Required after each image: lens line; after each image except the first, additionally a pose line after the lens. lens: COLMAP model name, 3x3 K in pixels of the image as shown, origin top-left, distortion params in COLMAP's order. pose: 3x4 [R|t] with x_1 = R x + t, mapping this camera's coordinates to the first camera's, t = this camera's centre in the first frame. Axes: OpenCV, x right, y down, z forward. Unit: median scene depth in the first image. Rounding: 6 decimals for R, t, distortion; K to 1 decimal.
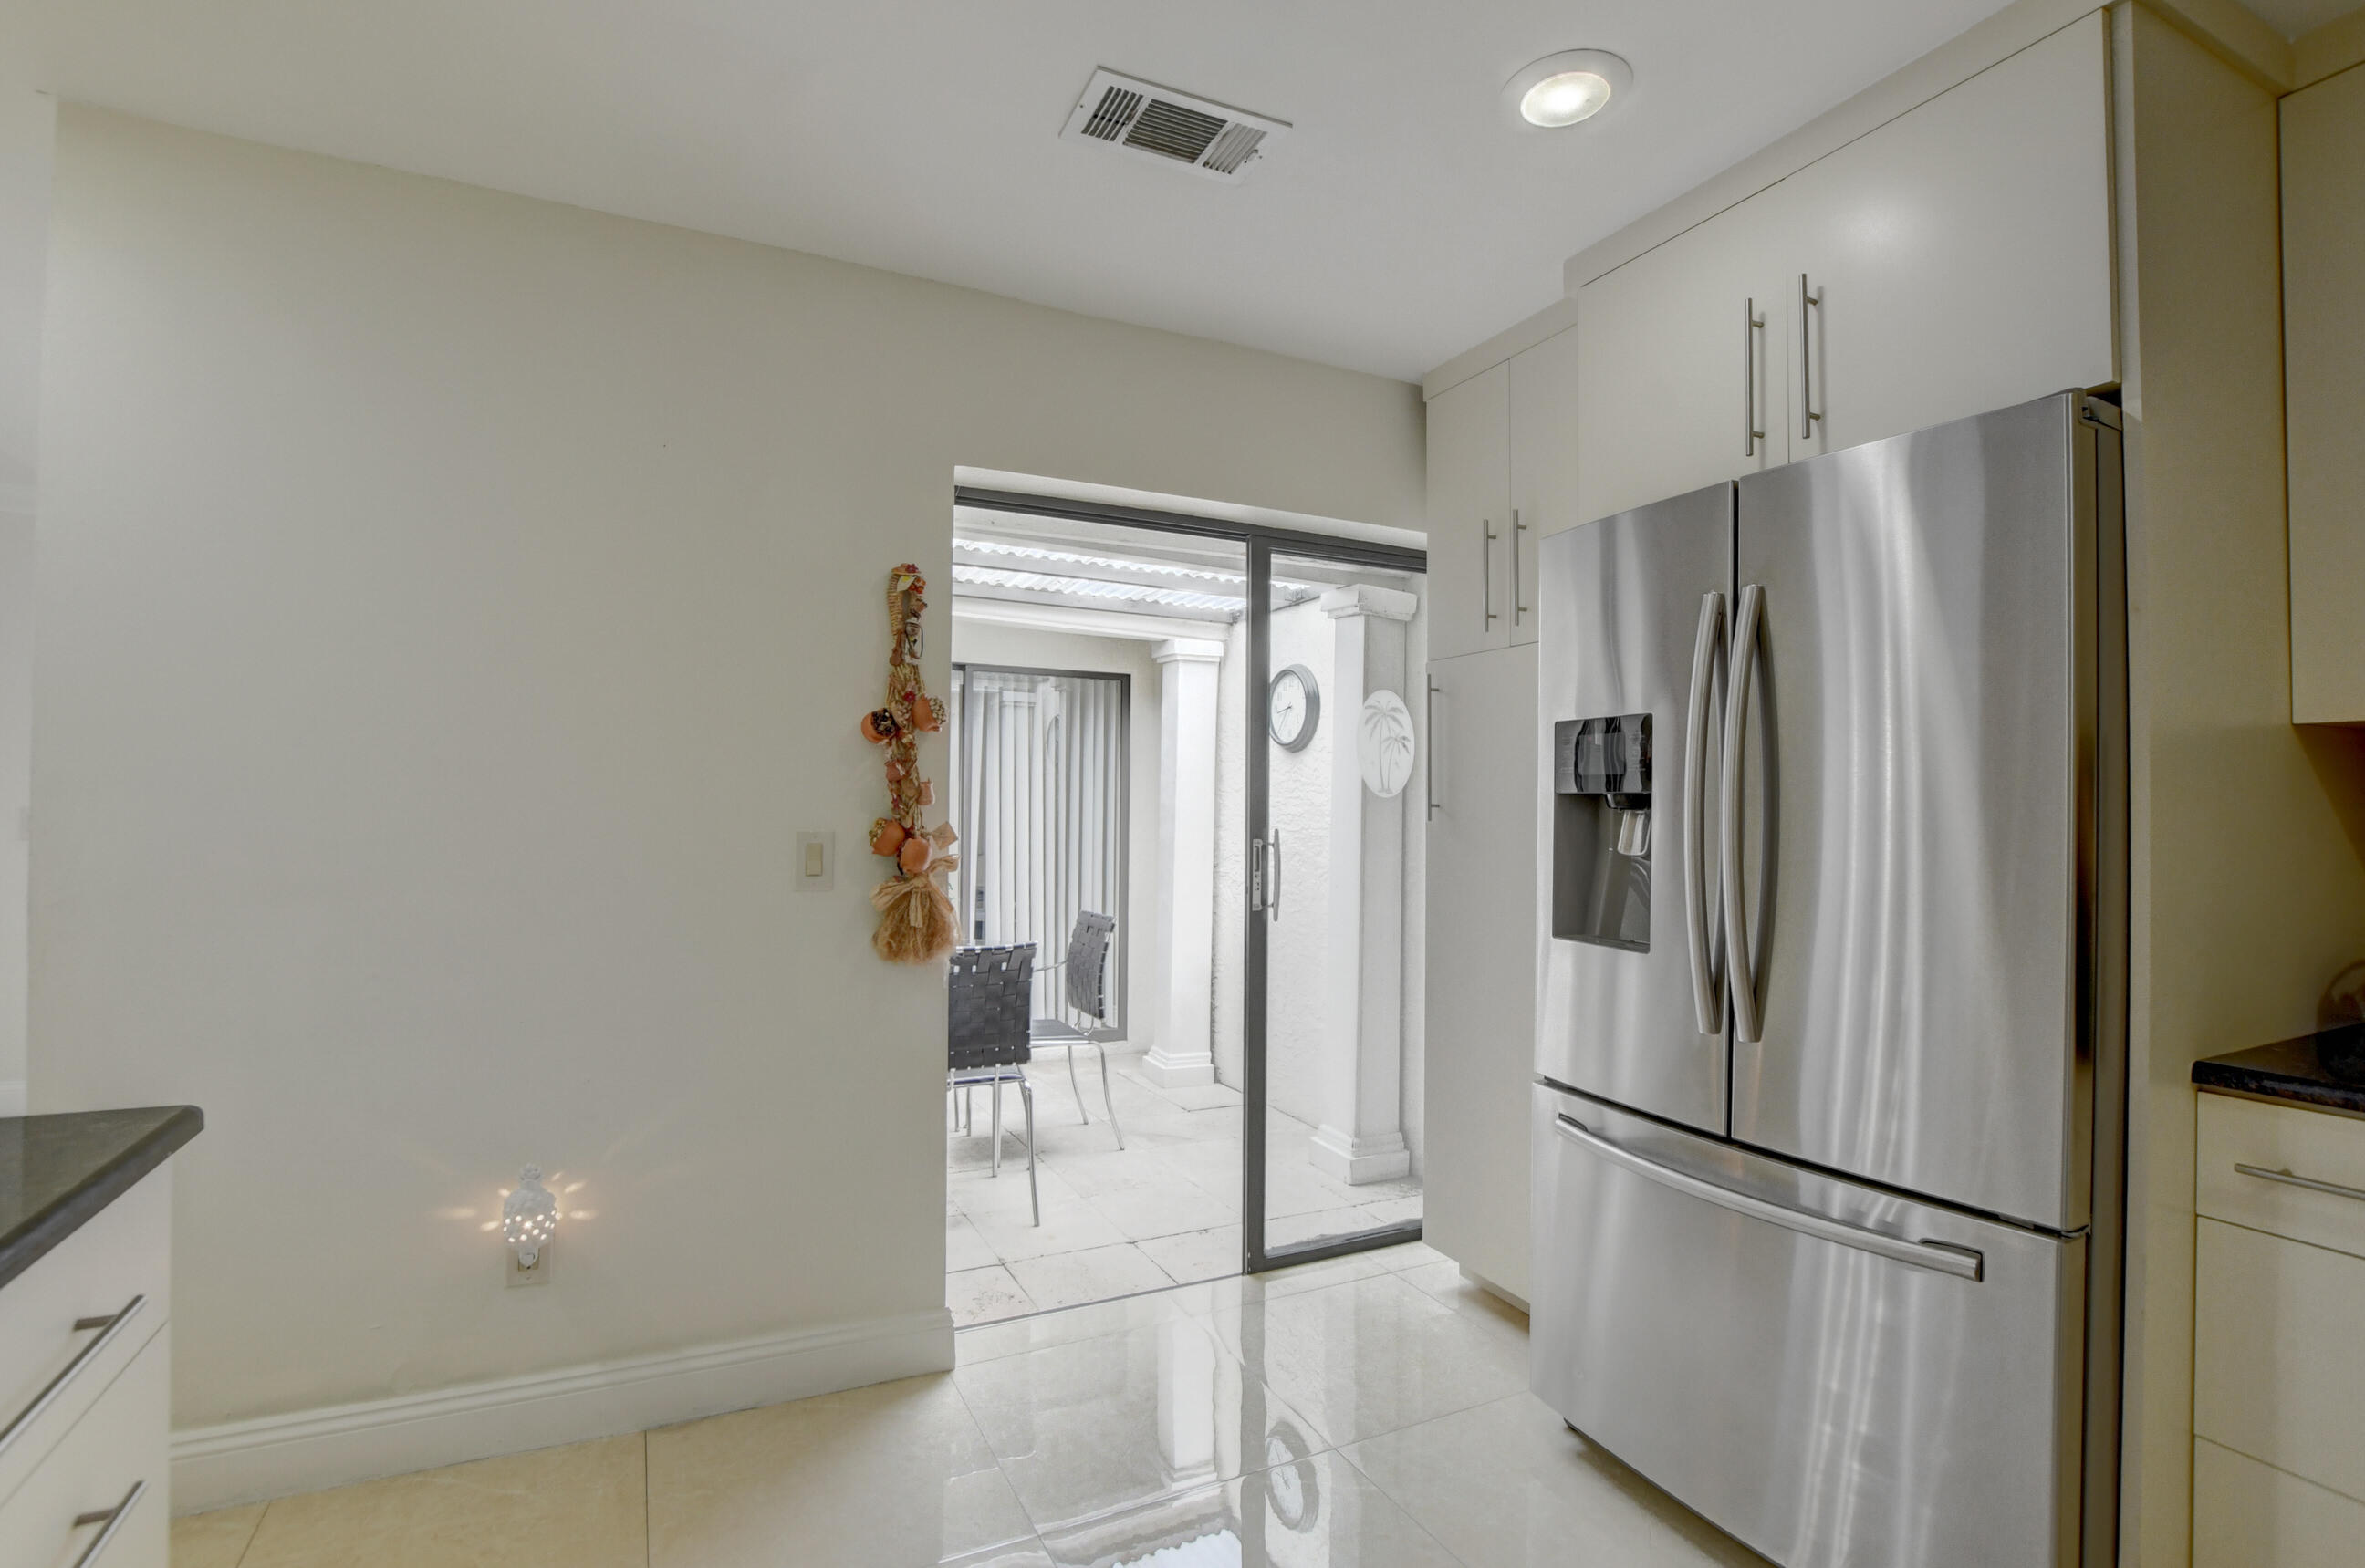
lens RADIAL K [[1105.7, 0, 1179.3], [0, 1105.7, 805.7], [0, 0, 1]] dist [-0.025762, -0.000229]
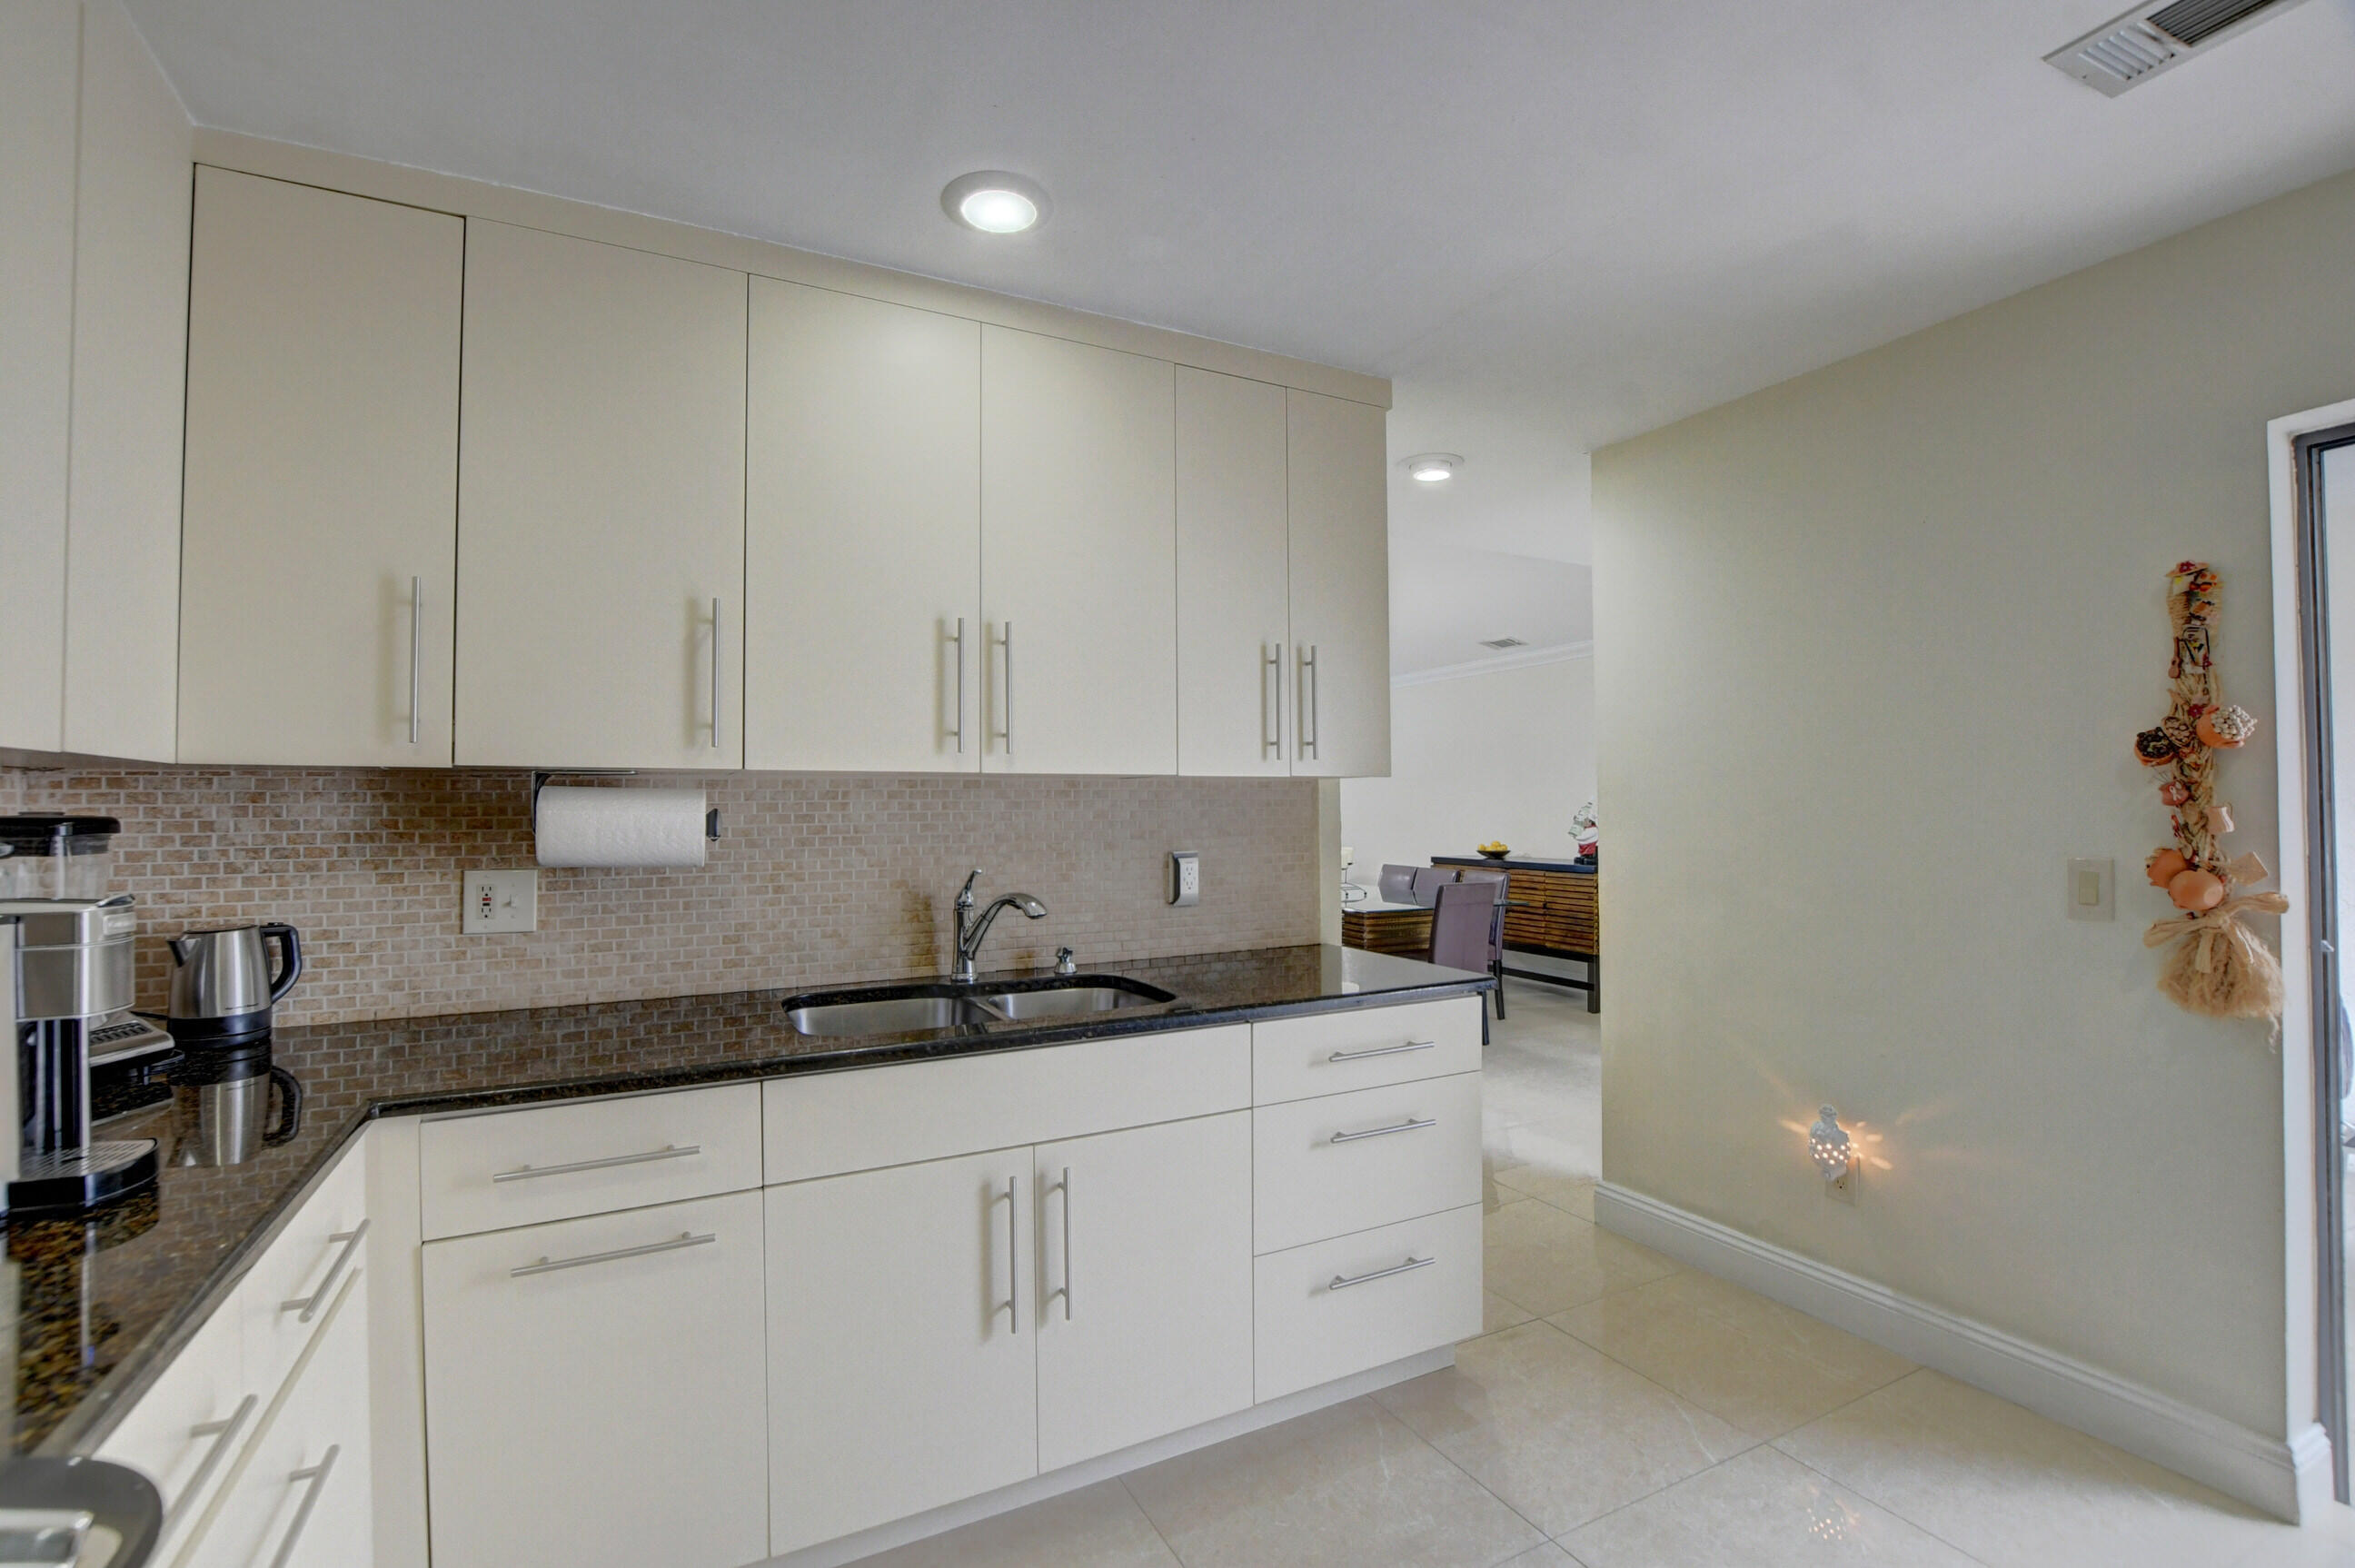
lens RADIAL K [[1044.9, 0, 1163.2], [0, 1044.9, 798.4], [0, 0, 1]] dist [-0.030830, 0.002079]
pose [[0.005805, -0.022687, -0.999726, 0.571469], [0.012760, 0.999663, -0.022612, -0.020883], [0.999902, -0.012626, 0.006093, 0.169902]]
